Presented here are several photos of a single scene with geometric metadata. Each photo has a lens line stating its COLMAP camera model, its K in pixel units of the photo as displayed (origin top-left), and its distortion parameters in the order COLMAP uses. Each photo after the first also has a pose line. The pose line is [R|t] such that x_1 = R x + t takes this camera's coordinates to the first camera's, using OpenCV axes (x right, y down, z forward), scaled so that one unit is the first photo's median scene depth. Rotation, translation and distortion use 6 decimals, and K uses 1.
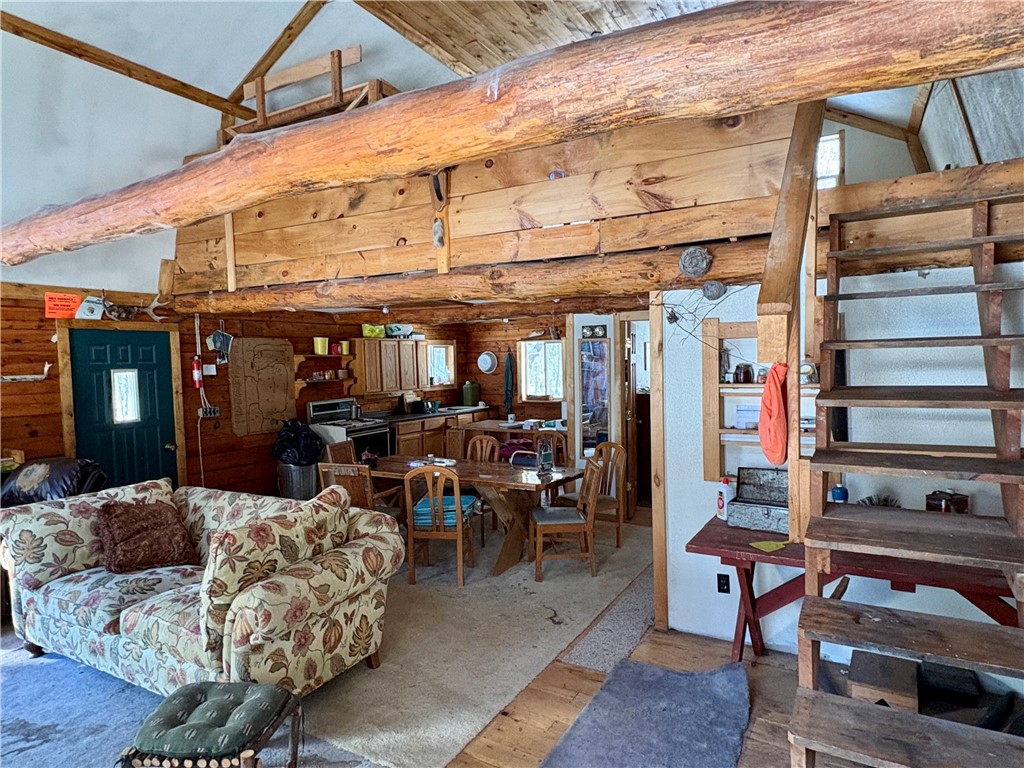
lens RADIAL K [[615.2, 0, 511.9], [0, 615.2, 384.2], [0, 0, 1]] dist [-0.000144, 0.001279]
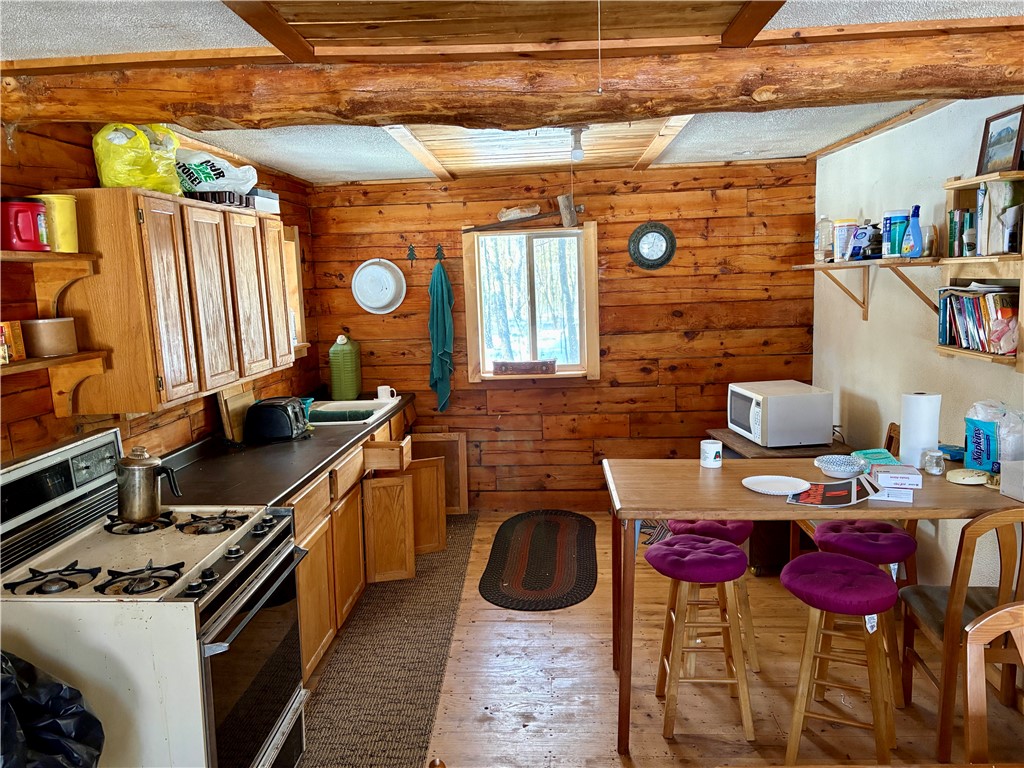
lens RADIAL K [[791.5, 0, 514.4], [0, 791.5, 388.8], [0, 0, 1]] dist [0.008403, 0.000266]
pose [[0.887923, -0.074745, 0.453879, -0.207950], [0.035473, 0.994898, 0.094444, -0.015103], [-0.458623, -0.067759, 0.886044, 0.517392]]
